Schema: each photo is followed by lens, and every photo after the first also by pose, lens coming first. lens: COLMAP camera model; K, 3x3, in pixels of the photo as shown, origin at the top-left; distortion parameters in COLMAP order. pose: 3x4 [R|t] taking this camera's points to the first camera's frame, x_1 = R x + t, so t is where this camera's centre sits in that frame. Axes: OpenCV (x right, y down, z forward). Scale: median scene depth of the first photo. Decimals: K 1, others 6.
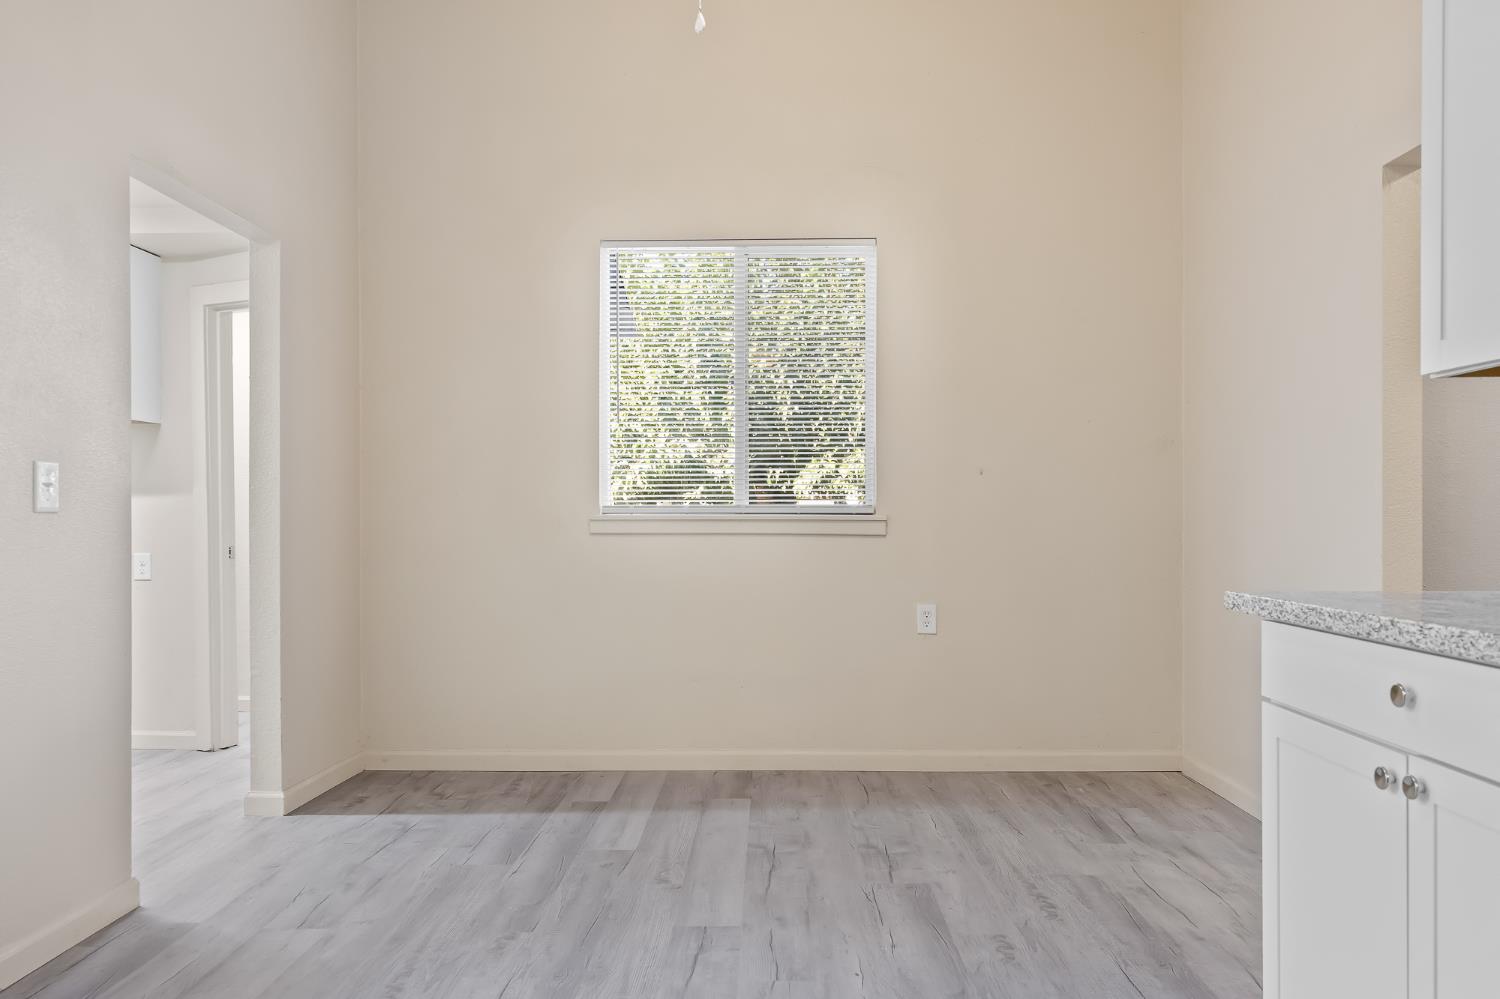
lens RADIAL K [[988.5, 0, 751.8], [0, 988.5, 518.0], [0, 0, 1]] dist [-0.001852, 0.000215]
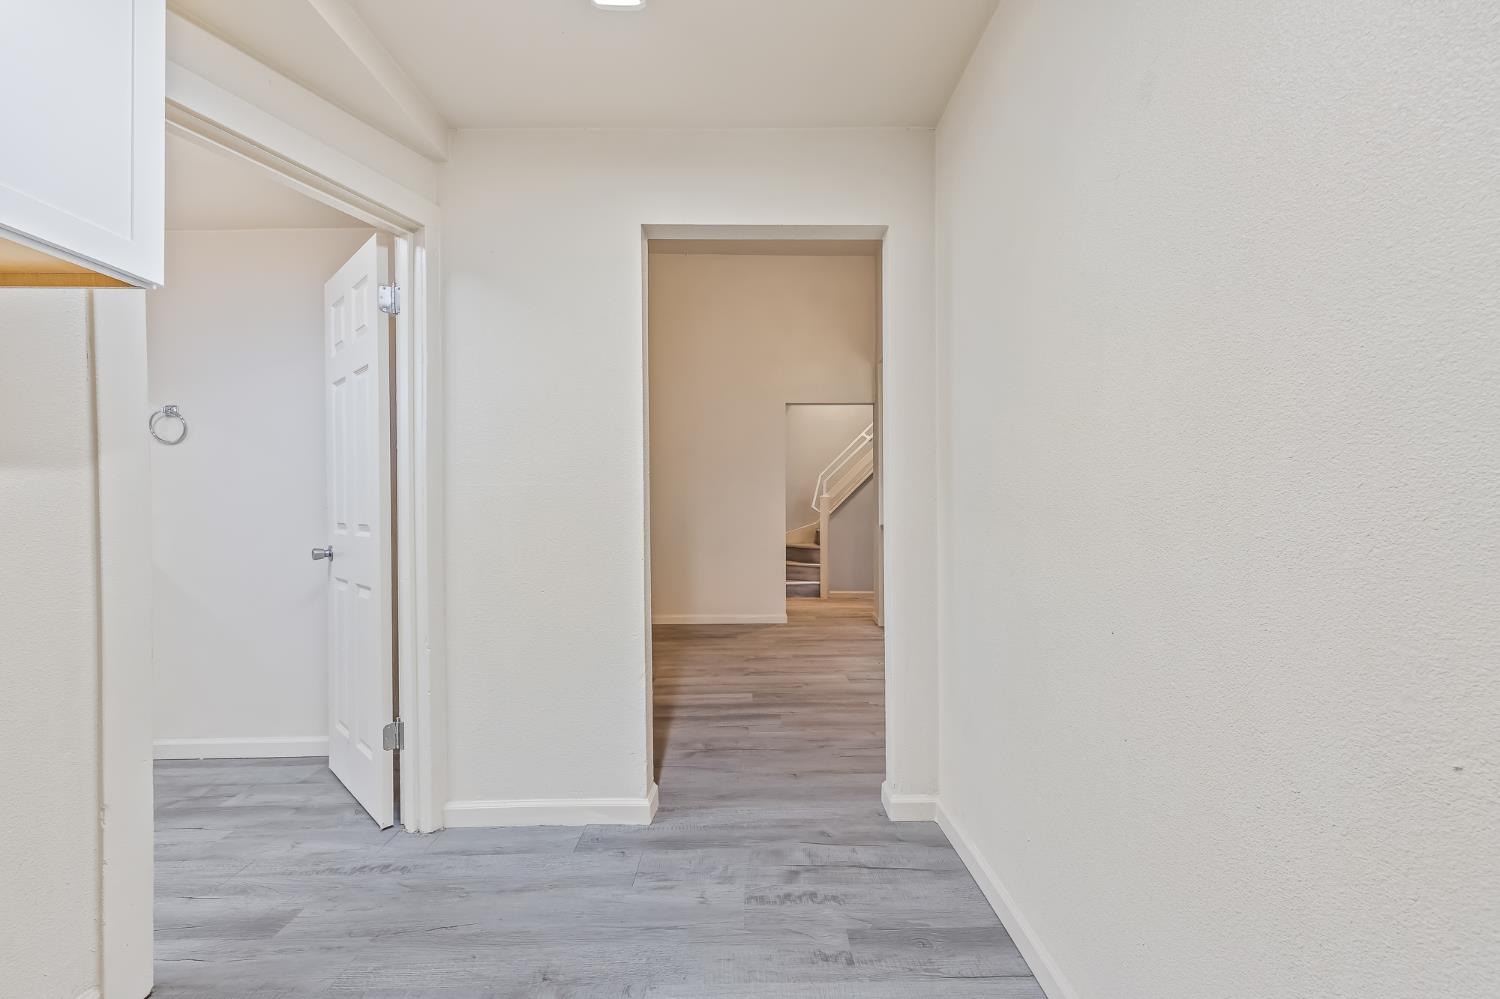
lens RADIAL K [[608.1, 0, 756.4], [0, 608.1, 507.2], [0, 0, 1]] dist [0.000331, 0.000681]
pose [[-0.025652, -0.001508, 0.999670, -1.193510], [0.002927, 0.999994, 0.001583, -0.009482], [-0.999667, 0.002967, -0.025648, 0.981750]]
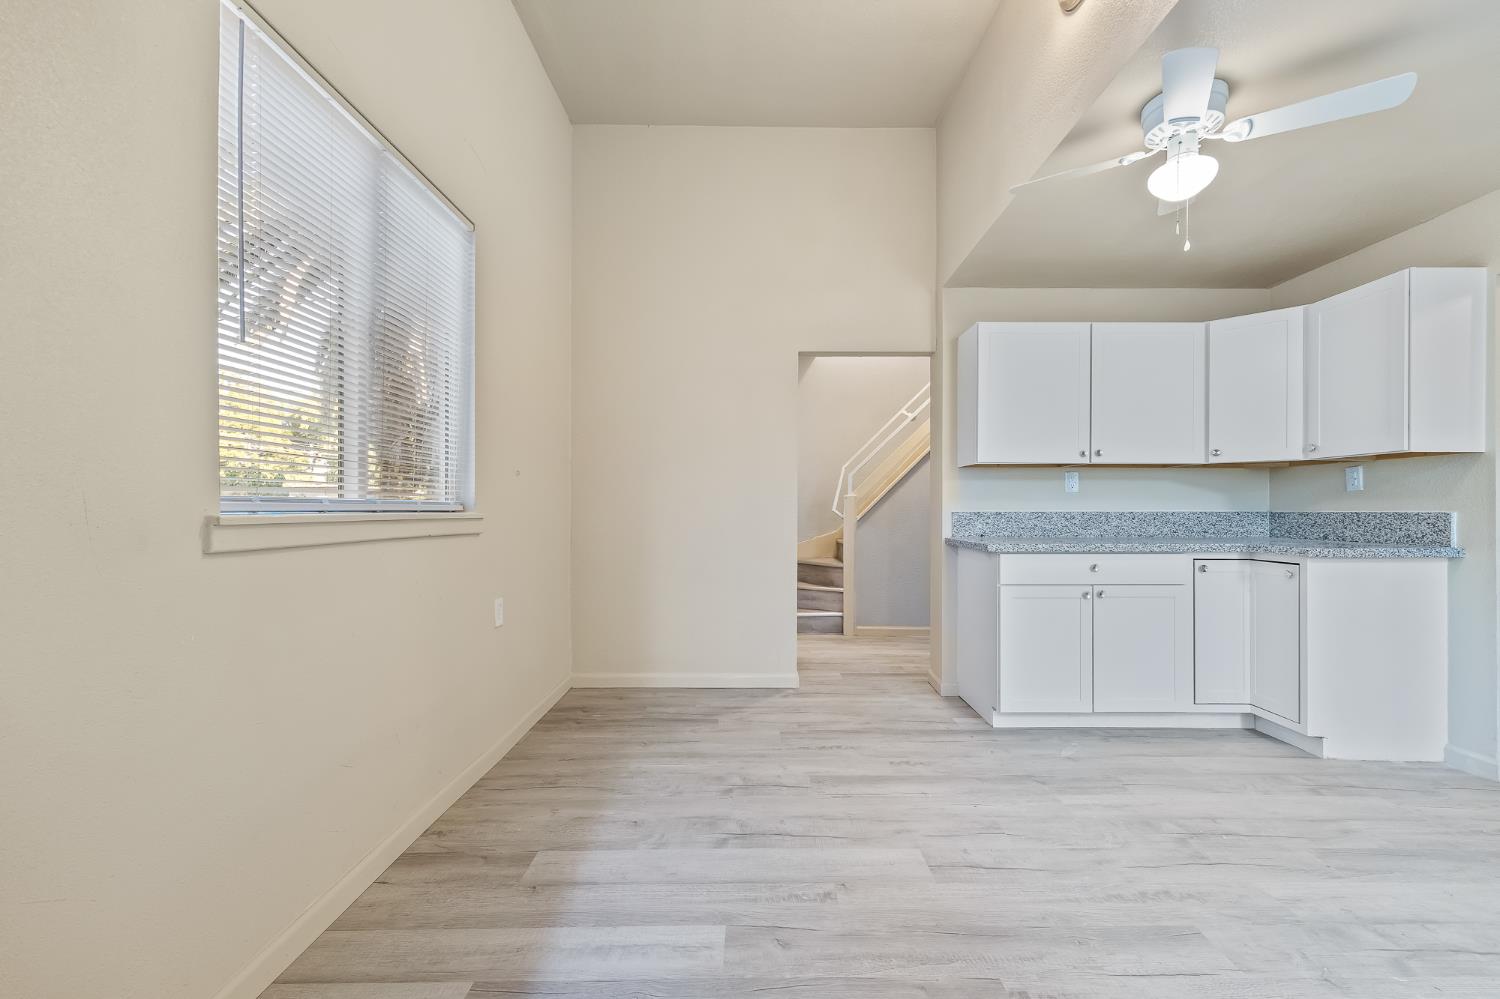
lens RADIAL K [[608.1, 0, 756.4], [0, 608.1, 507.2], [0, 0, 1]] dist [0.000331, 0.000681]
pose [[-0.010789, 0.004723, 0.999931, -0.597666], [-0.000286, 0.999989, -0.004727, -0.006728], [-0.999942, -0.000337, -0.010787, 0.943066]]
